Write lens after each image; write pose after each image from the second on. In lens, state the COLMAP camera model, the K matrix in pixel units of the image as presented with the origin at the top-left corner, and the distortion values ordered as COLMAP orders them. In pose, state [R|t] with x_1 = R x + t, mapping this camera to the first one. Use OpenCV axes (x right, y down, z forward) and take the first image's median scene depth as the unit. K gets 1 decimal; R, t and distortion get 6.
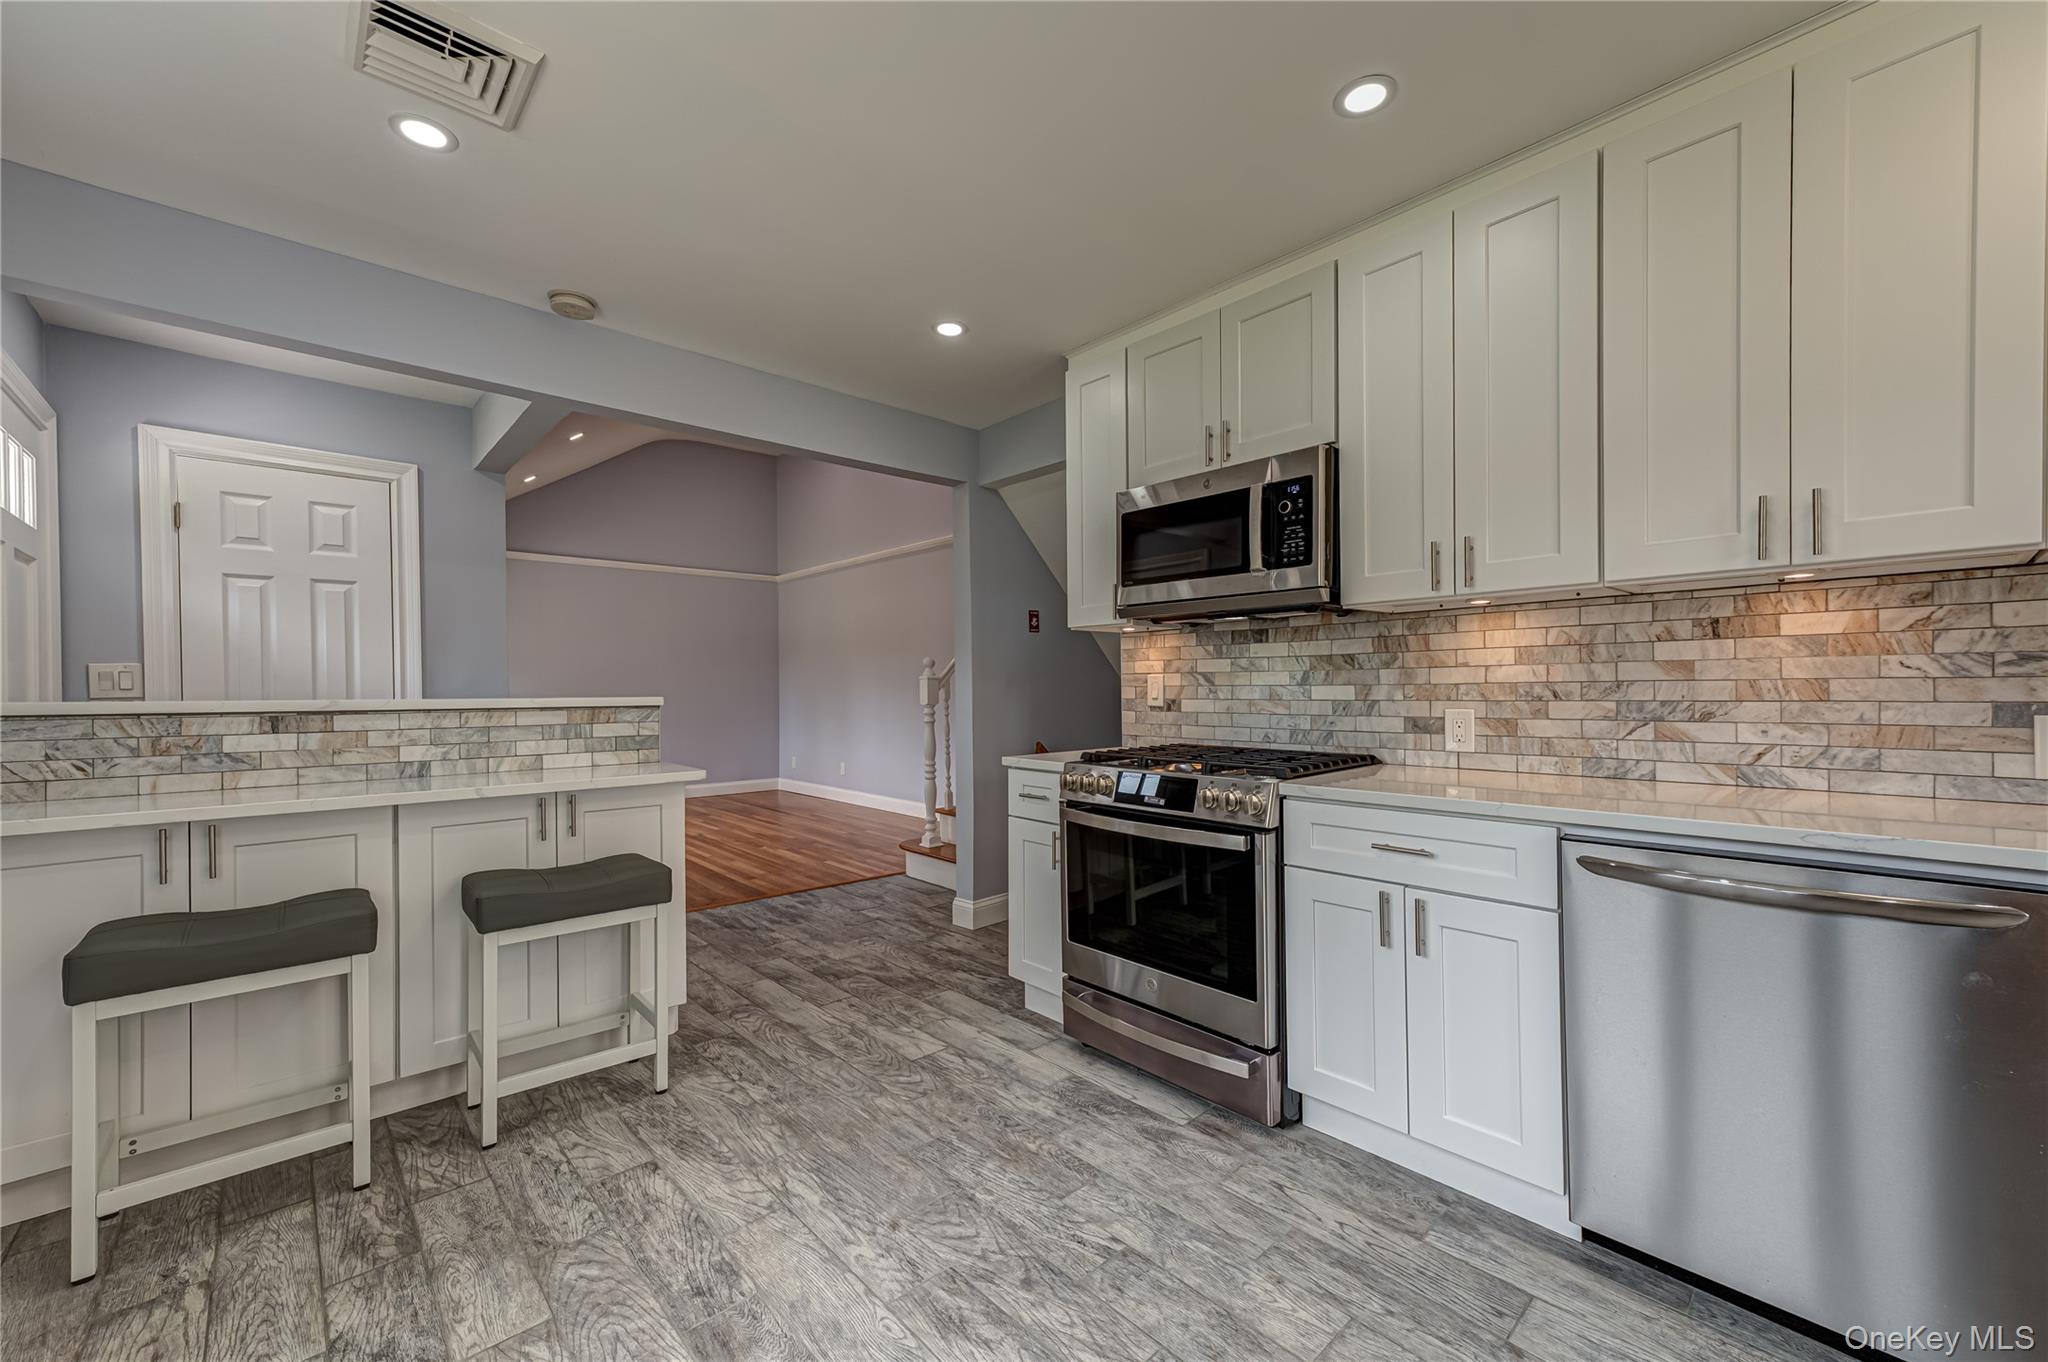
lens RADIAL K [[799.6, 0, 1018.9], [0, 799.6, 691.8], [0, 0, 1]] dist [0.012750, 0.000826]
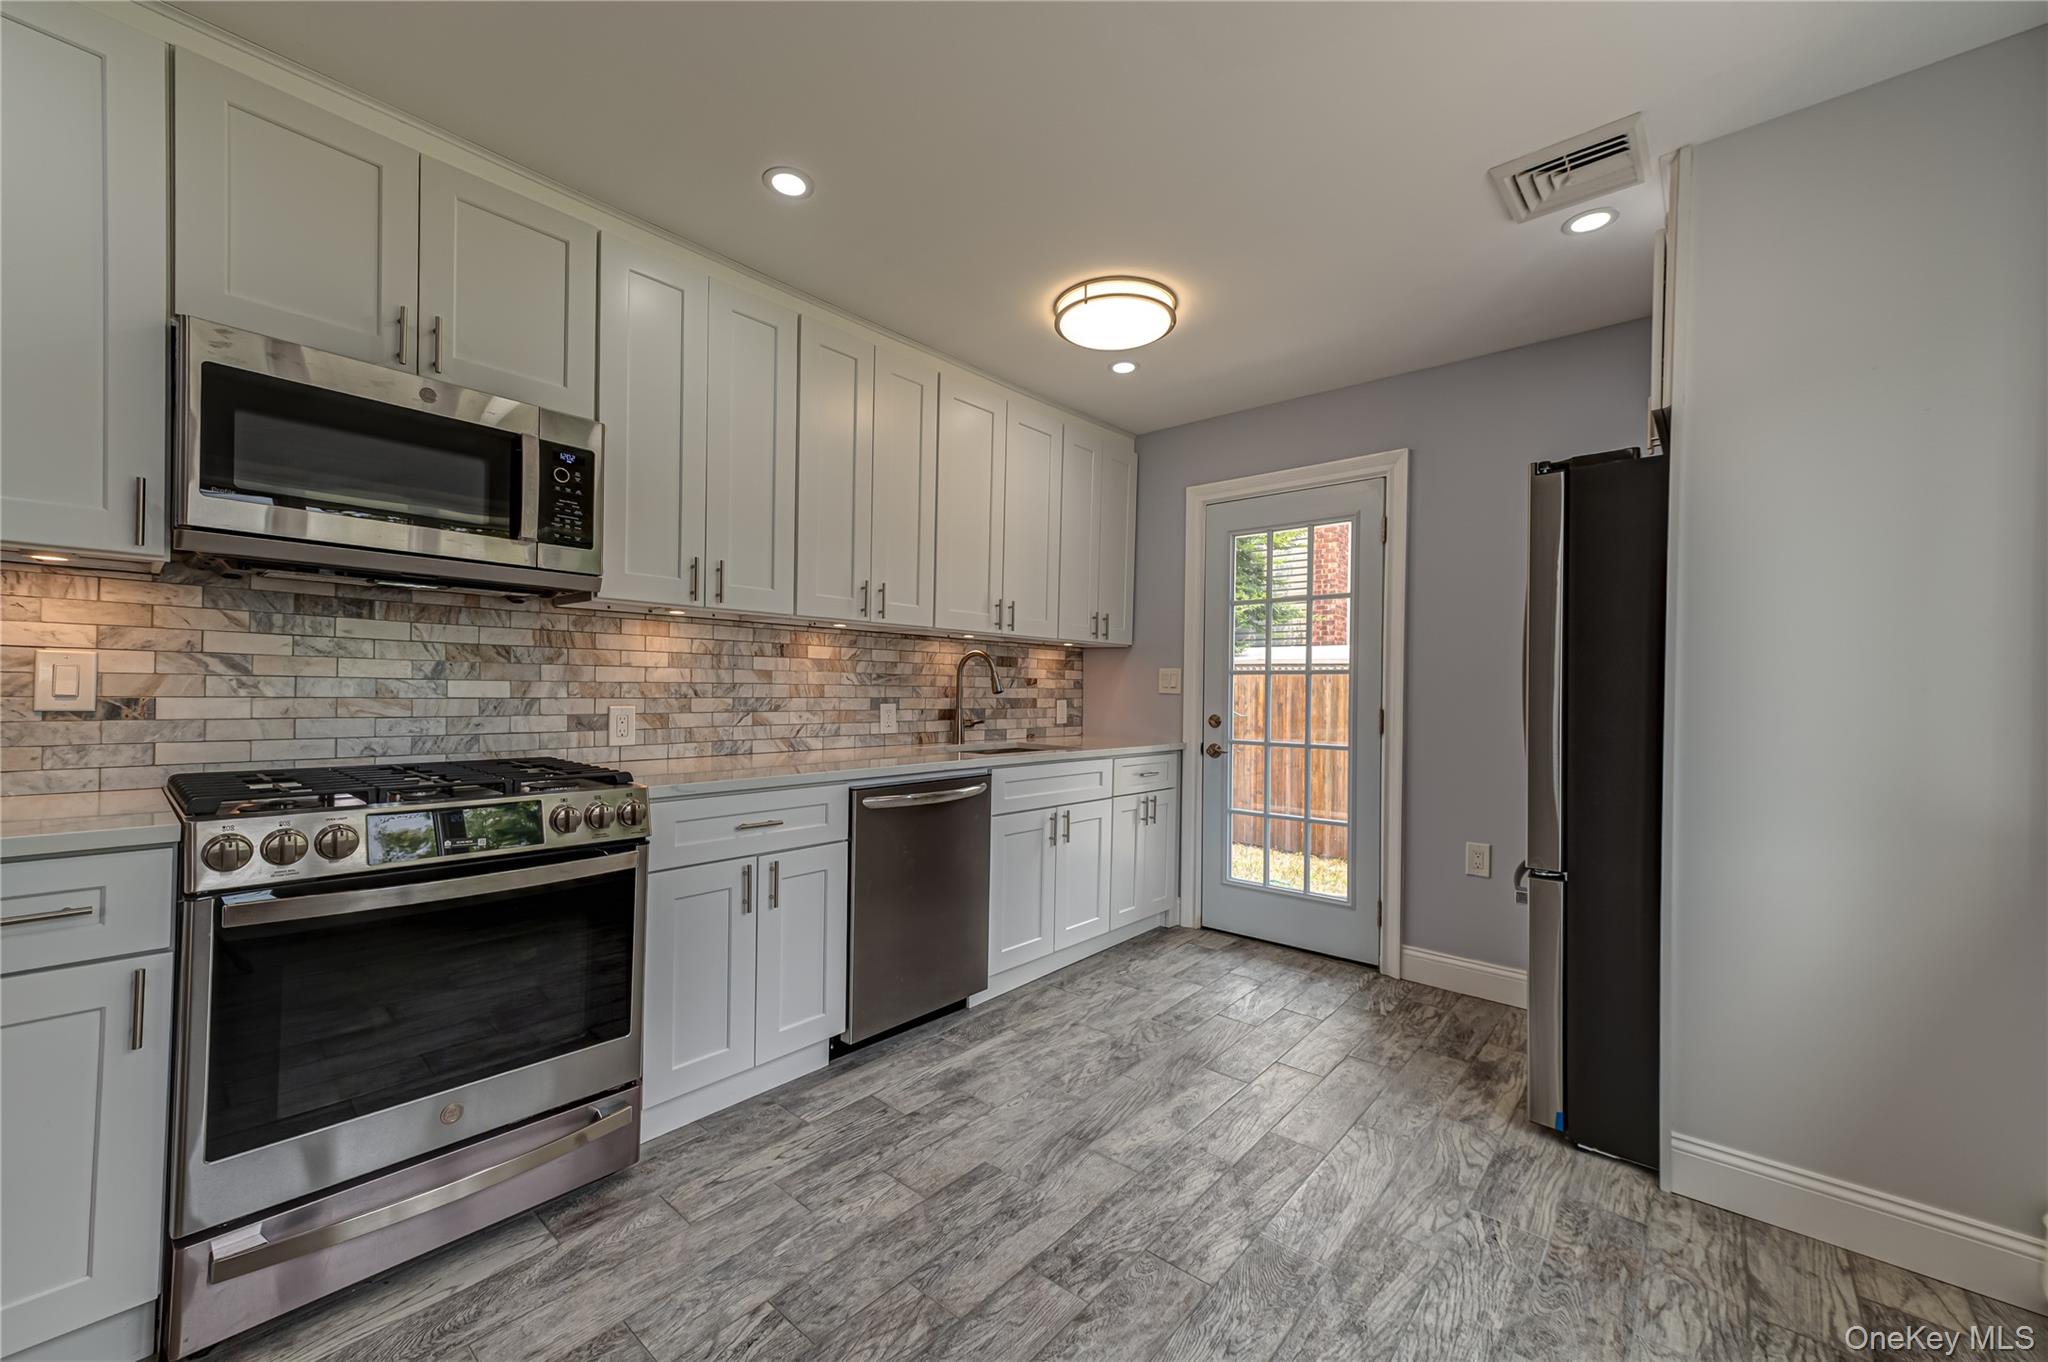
lens RADIAL K [[799.6, 0, 1018.9], [0, 799.6, 691.8], [0, 0, 1]] dist [0.012750, 0.000826]
pose [[-0.112557, 0.004015, 0.993637, -0.659673], [-0.009865, 0.999938, -0.005158, 0.003442], [-0.993596, -0.010383, -0.112511, 0.680997]]
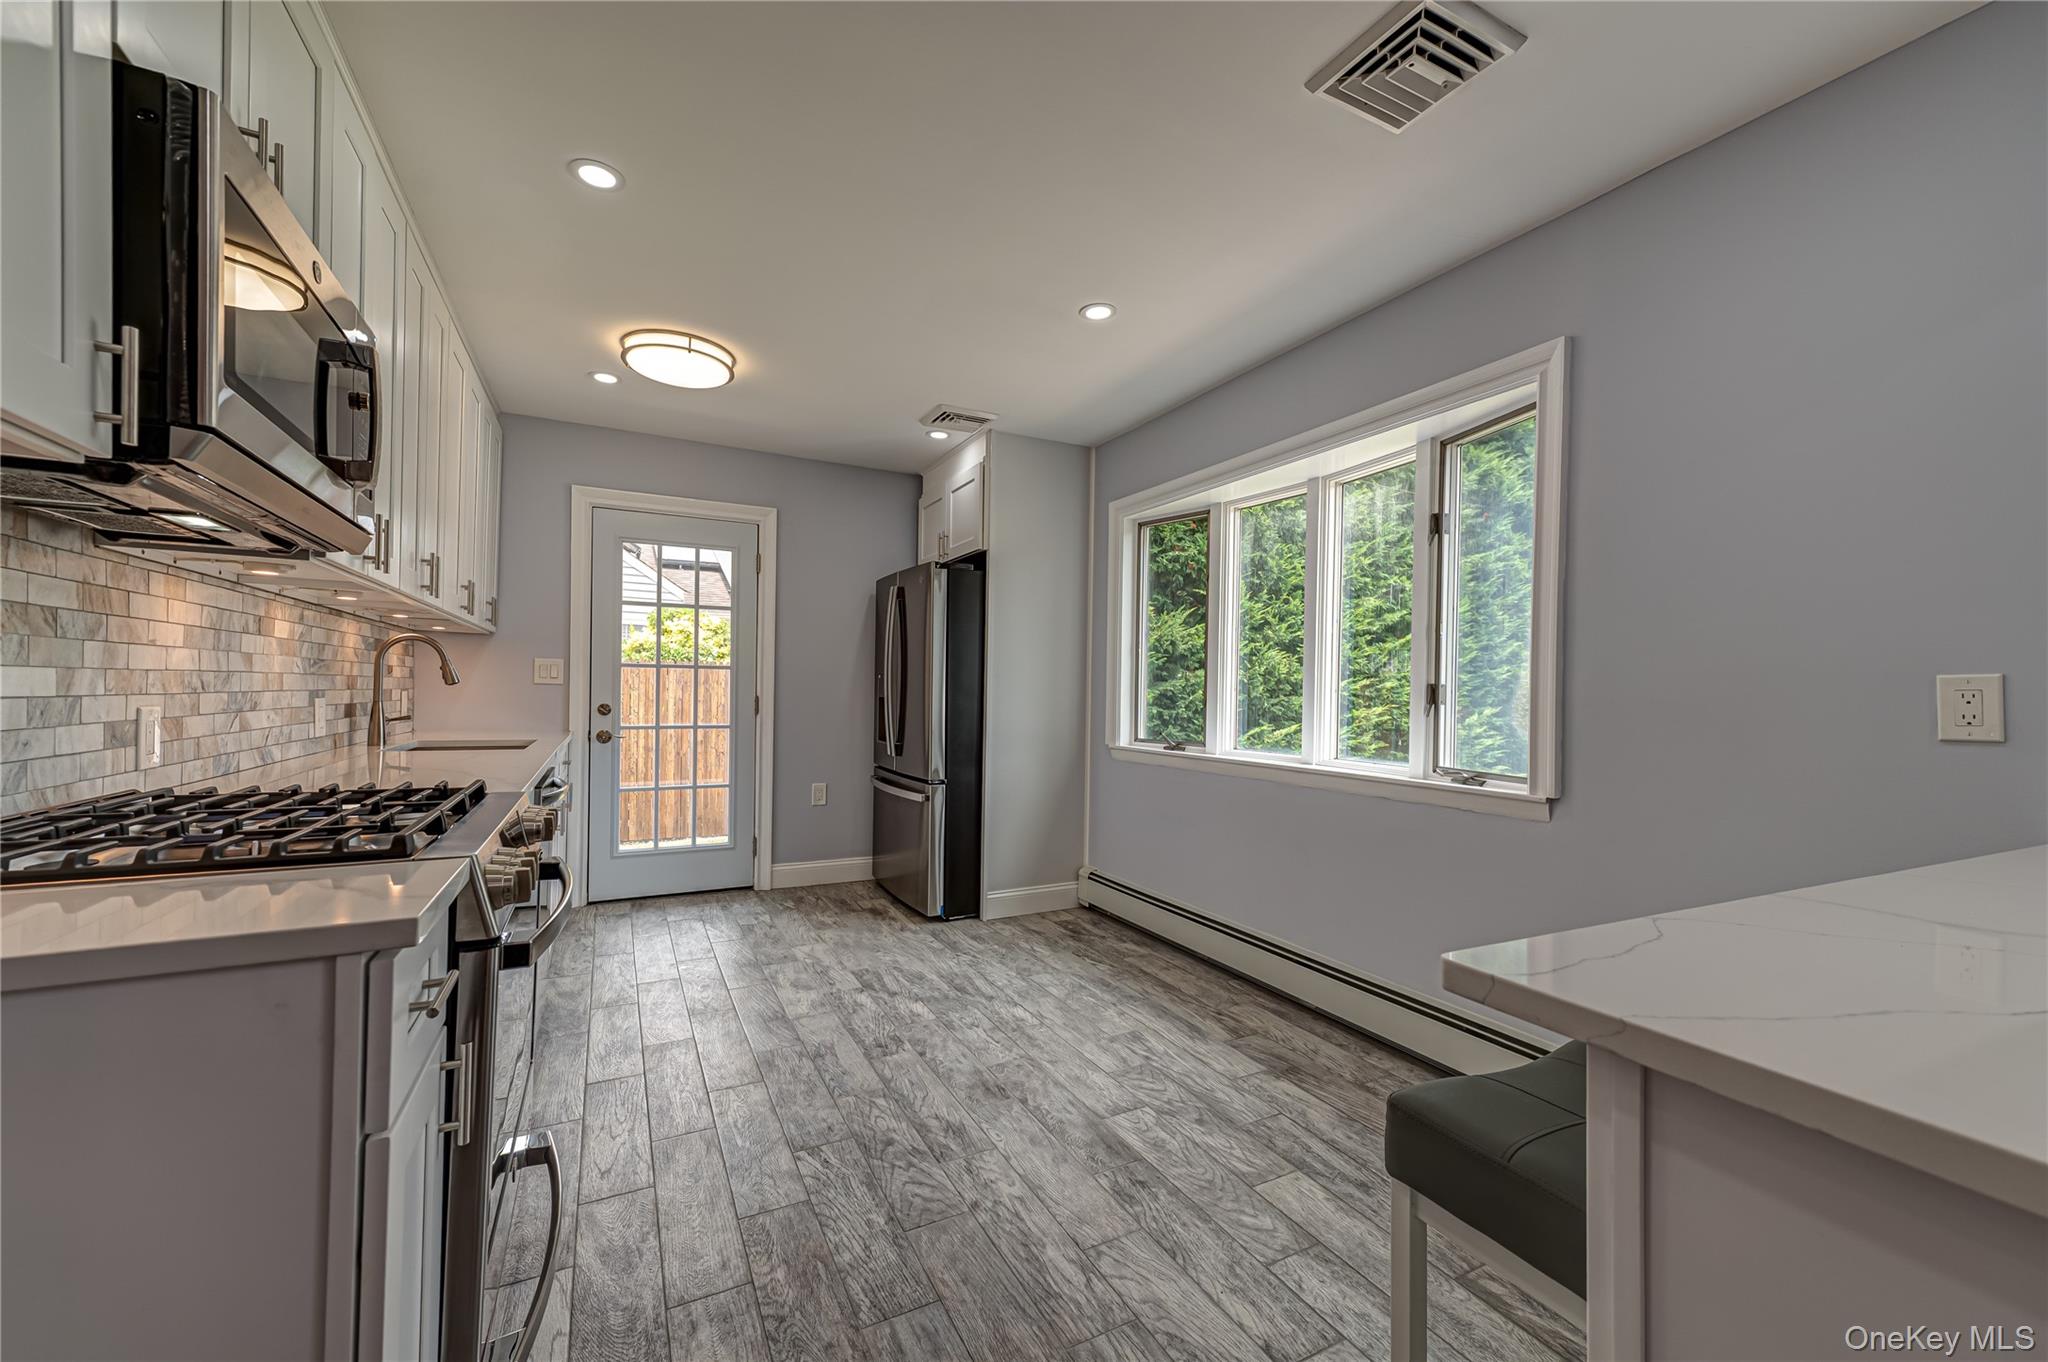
lens RADIAL K [[799.6, 0, 1018.9], [0, 799.6, 691.8], [0, 0, 1]] dist [0.012750, 0.000826]
pose [[-0.963971, -0.005542, 0.265948, -0.409059], [-0.005326, 0.999985, 0.001534, 0.004202], [-0.265953, 0.000062, -0.963986, 1.689019]]
